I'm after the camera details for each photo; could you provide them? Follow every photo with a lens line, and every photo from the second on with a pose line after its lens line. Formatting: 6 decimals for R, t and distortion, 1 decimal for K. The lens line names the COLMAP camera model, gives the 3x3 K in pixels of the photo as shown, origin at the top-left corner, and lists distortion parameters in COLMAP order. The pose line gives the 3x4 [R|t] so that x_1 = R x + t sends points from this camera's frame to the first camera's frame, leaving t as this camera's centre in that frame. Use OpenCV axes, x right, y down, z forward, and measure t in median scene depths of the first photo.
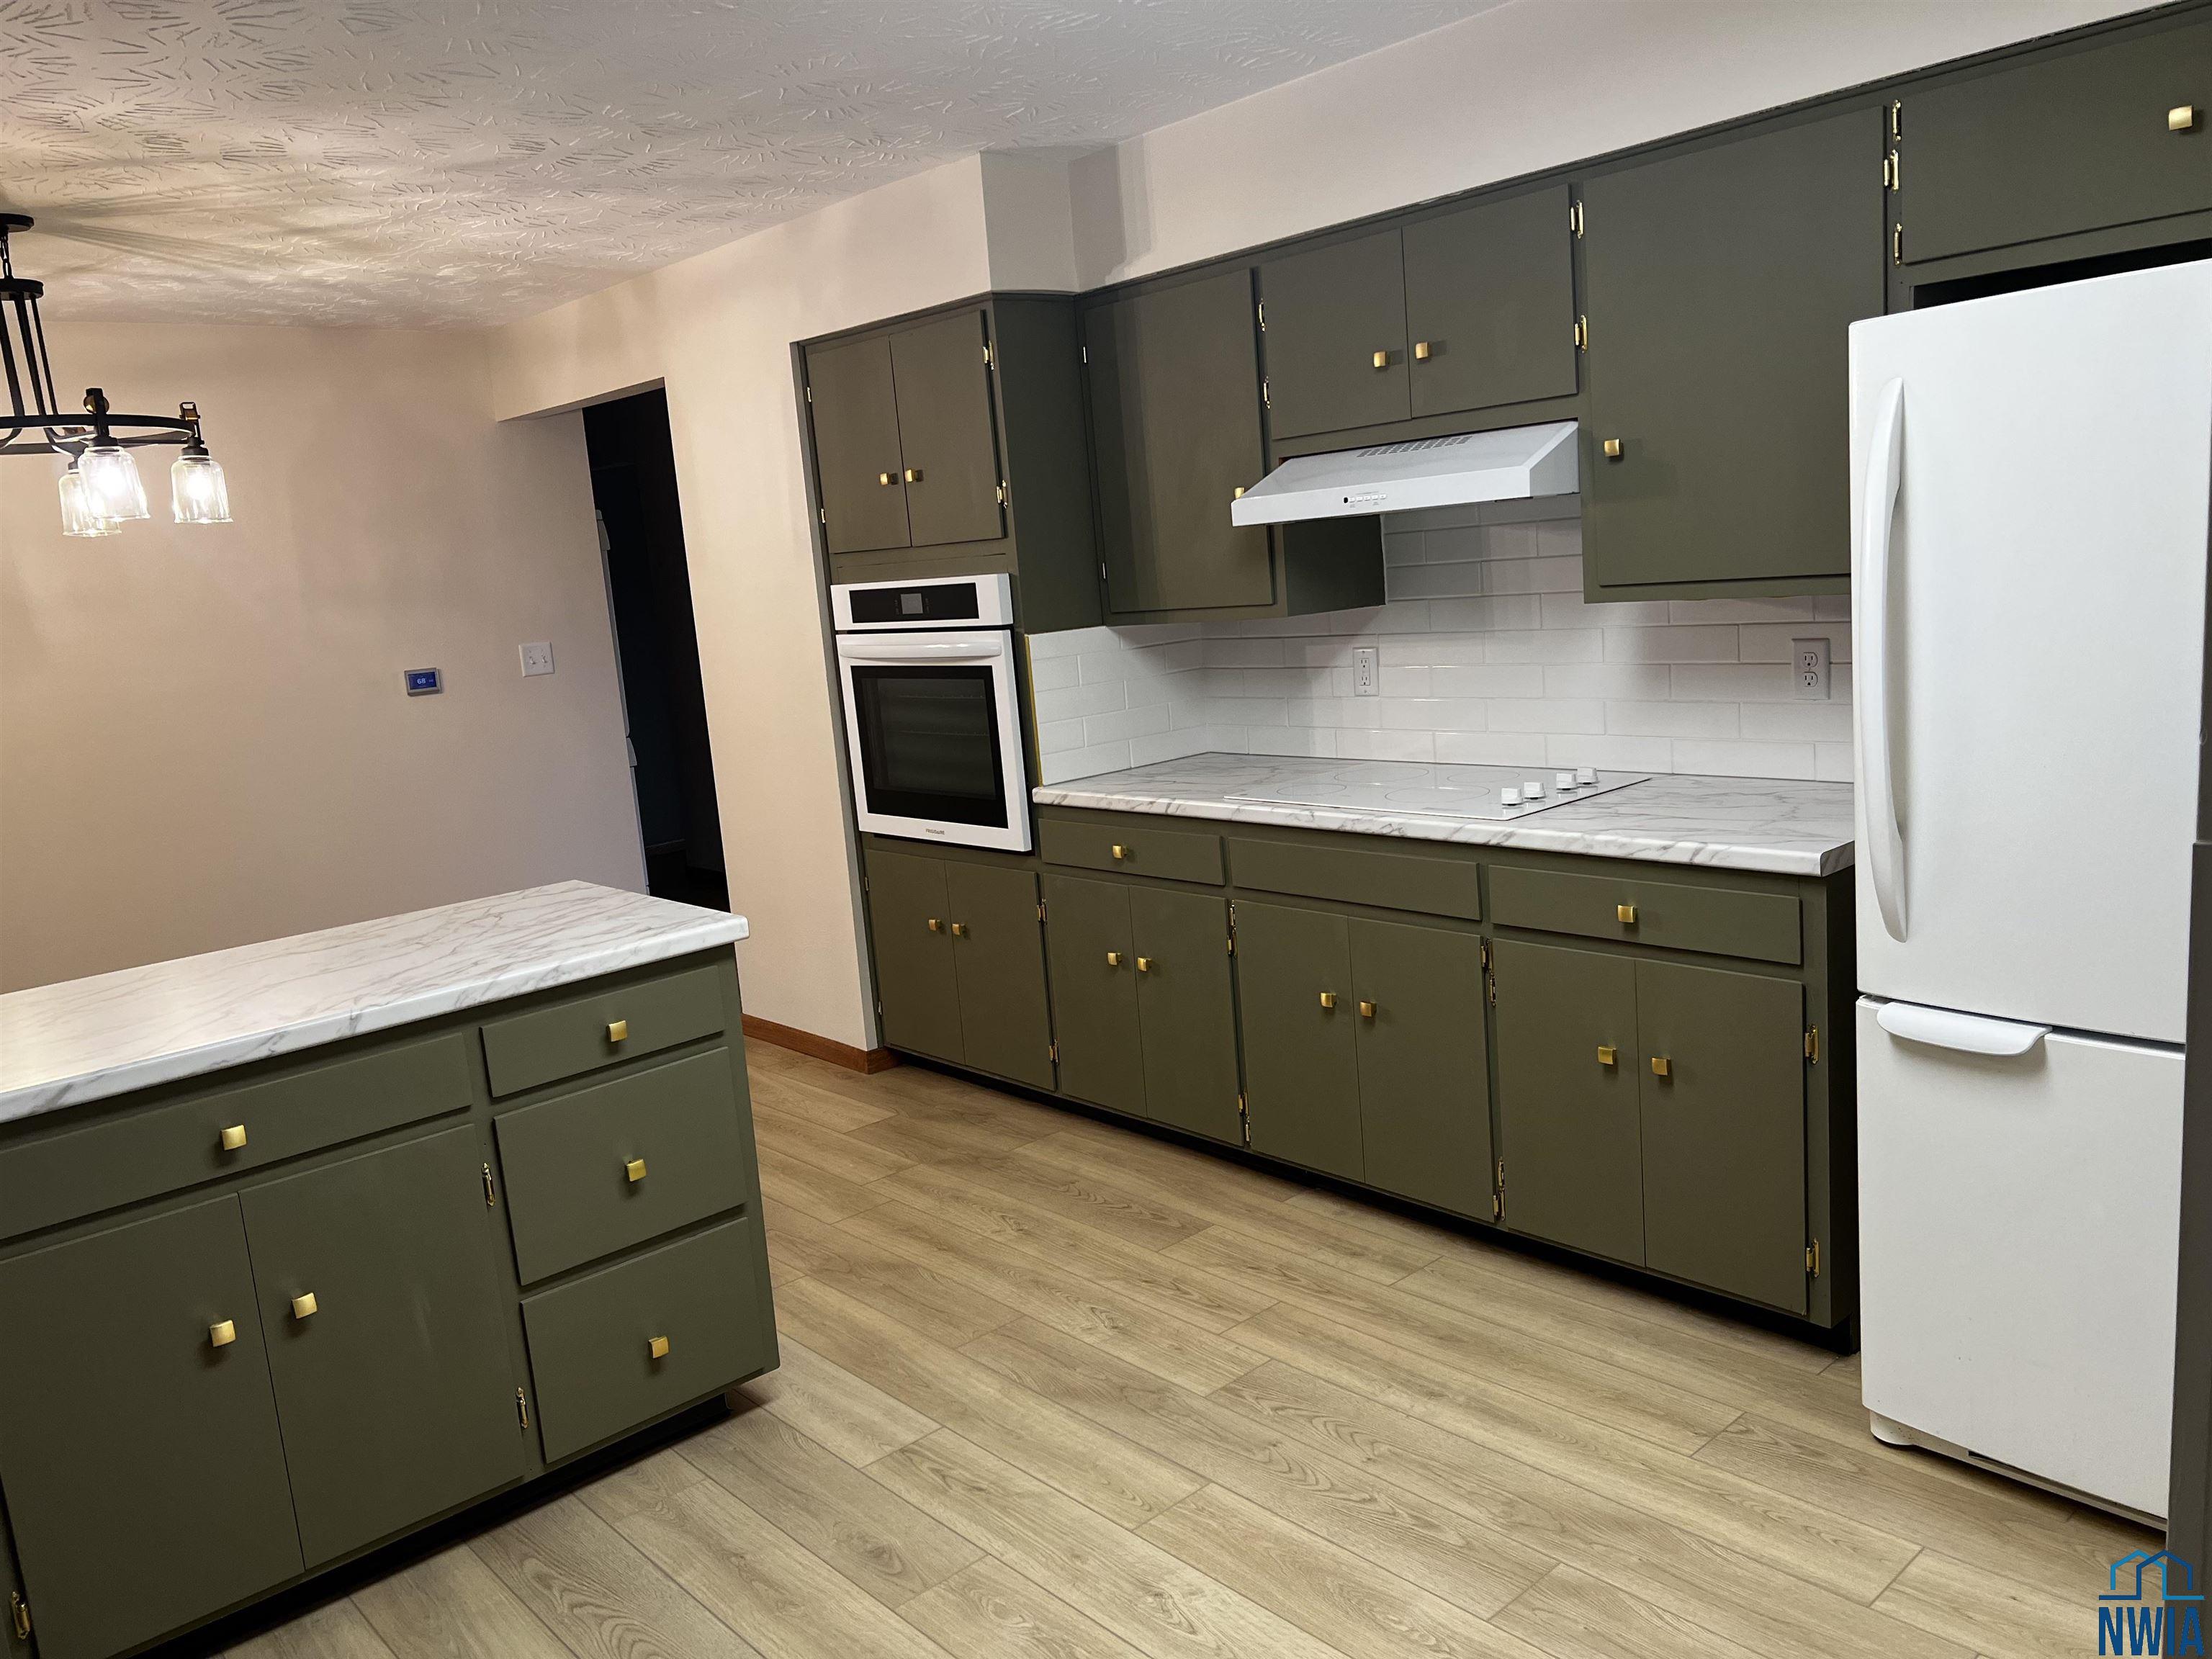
lens RADIAL K [[1658.1, 0, 1115.2], [0, 1658.1, 834.3], [0, 0, 1]] dist [0.037445, -0.041535]
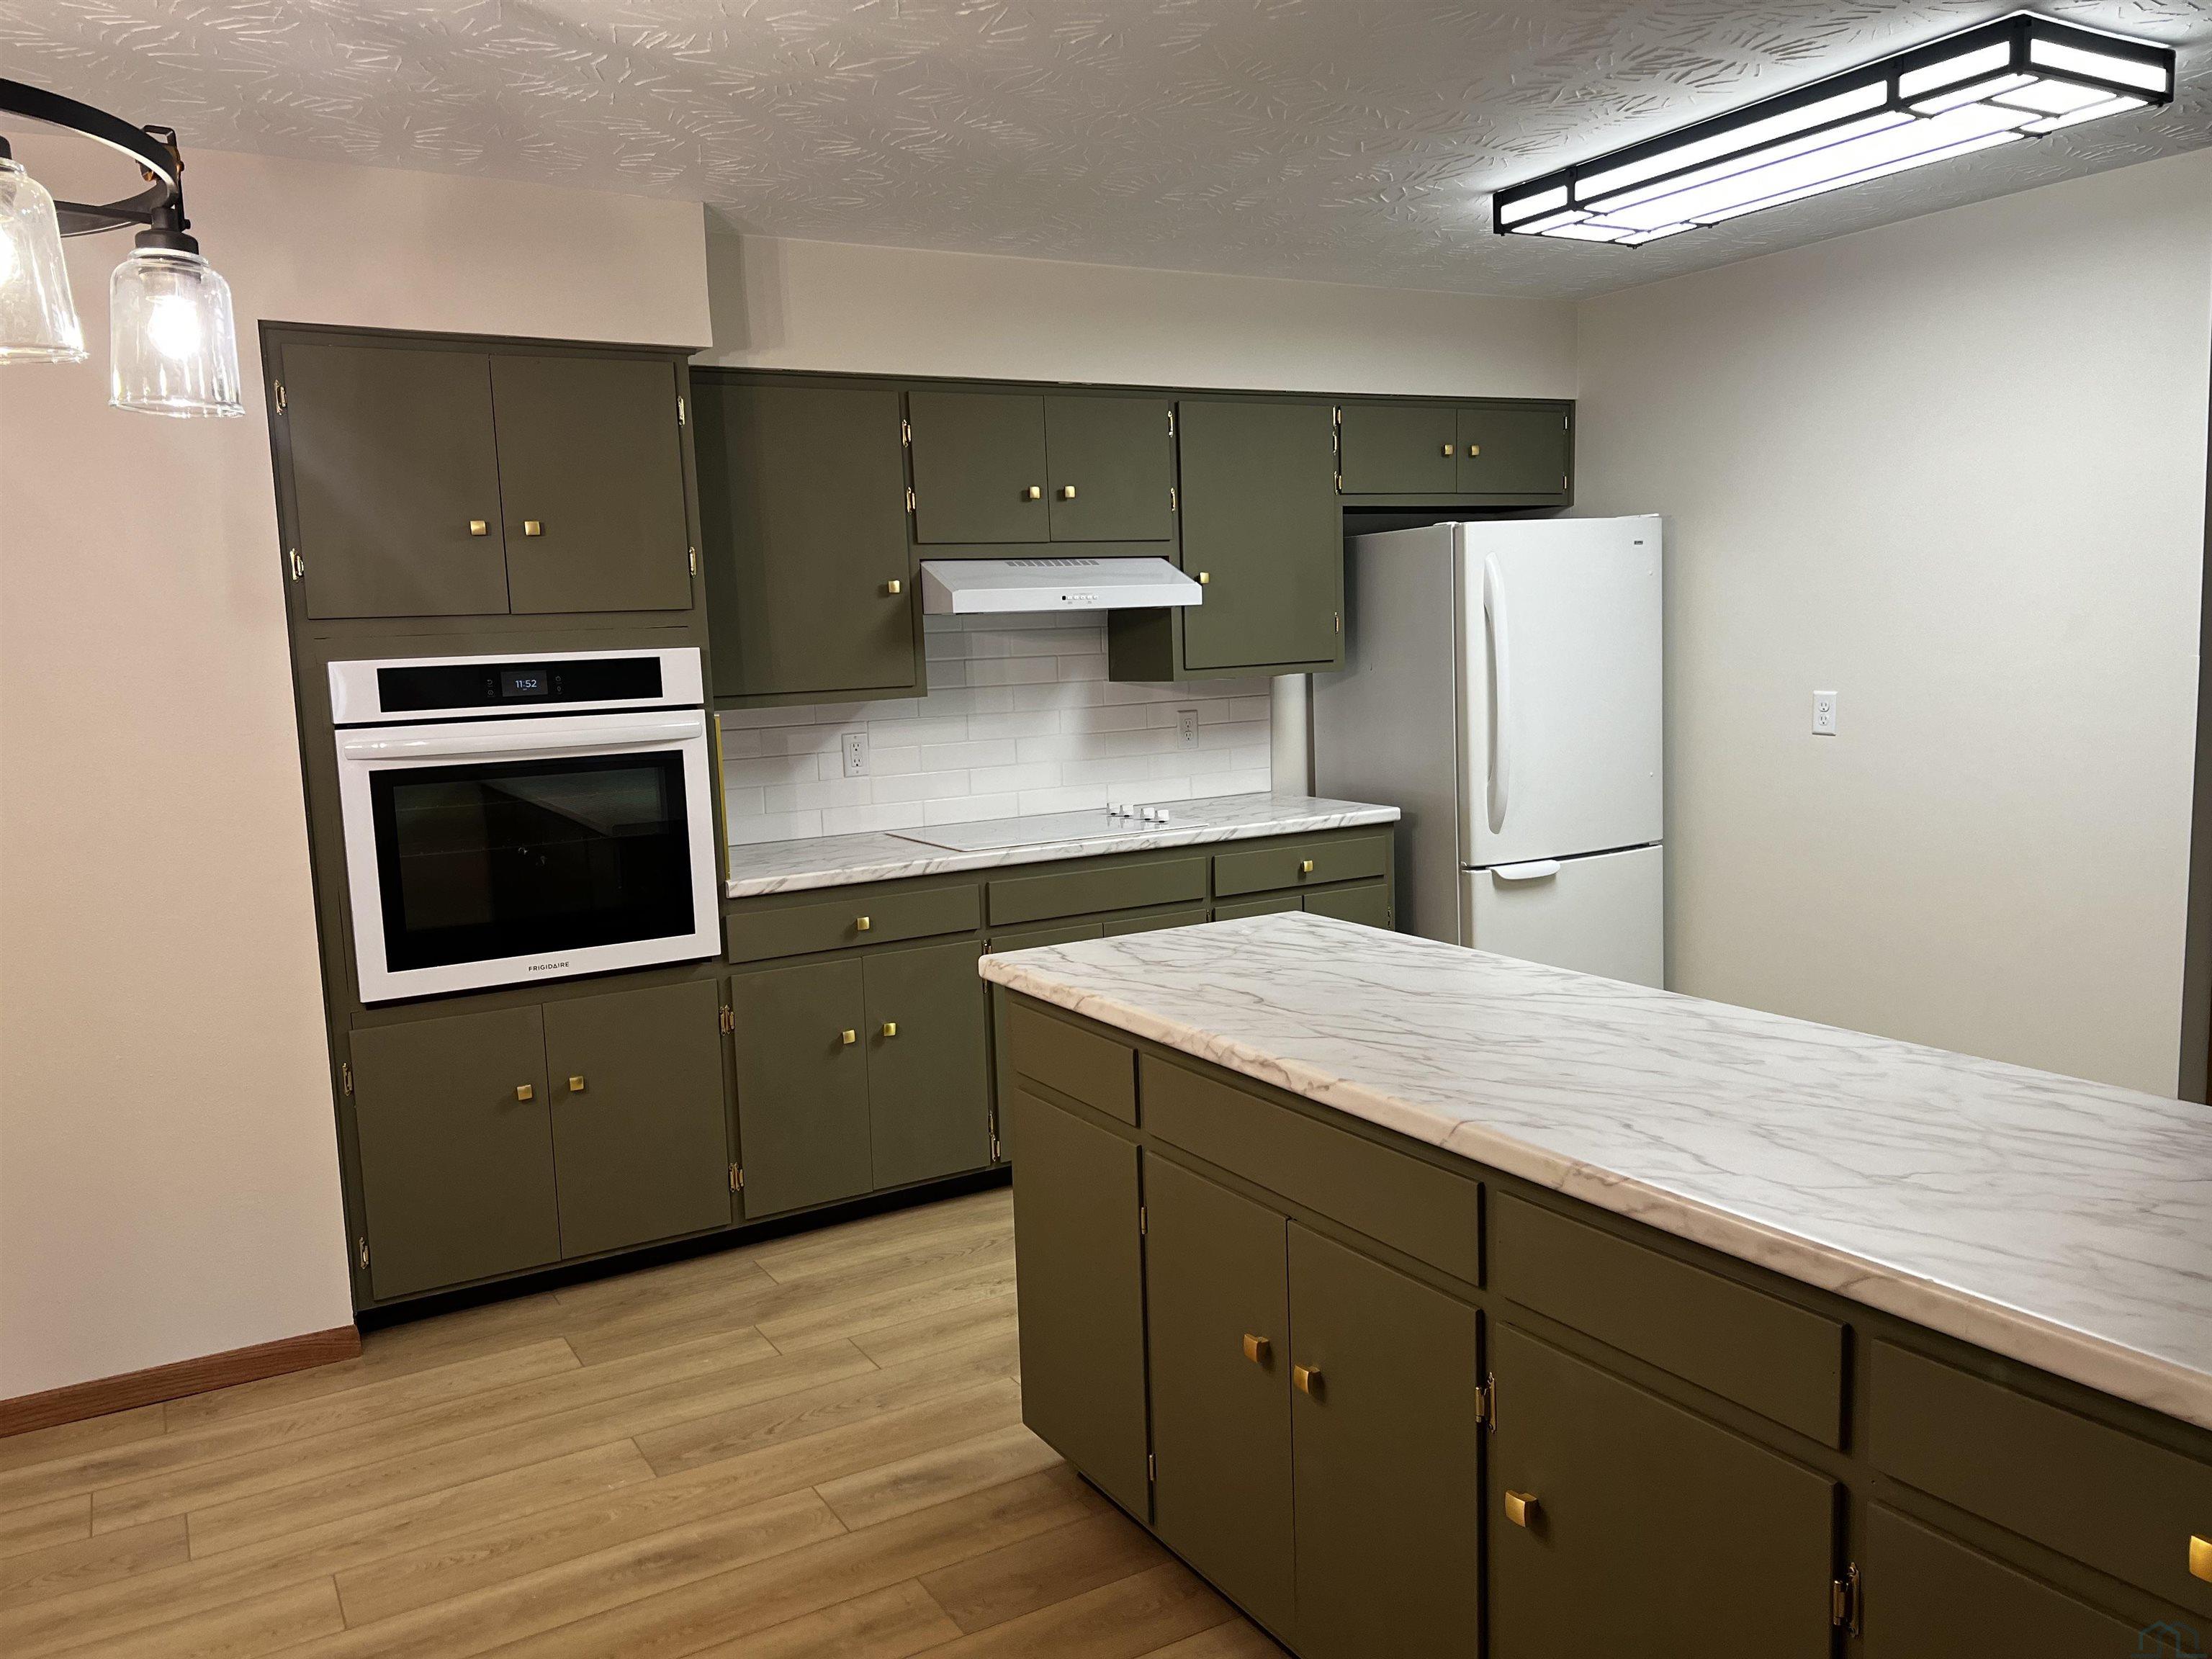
lens RADIAL K [[1658.1, 0, 1123.9], [0, 1658.1, 837.5], [0, 0, 1]] dist [0.037445, -0.041535]
pose [[0.199692, -0.047859, 0.978689, -1.069075], [0.188280, 0.982068, 0.009607, -0.023168], [-0.961600, 0.182349, 0.205122, 0.708527]]
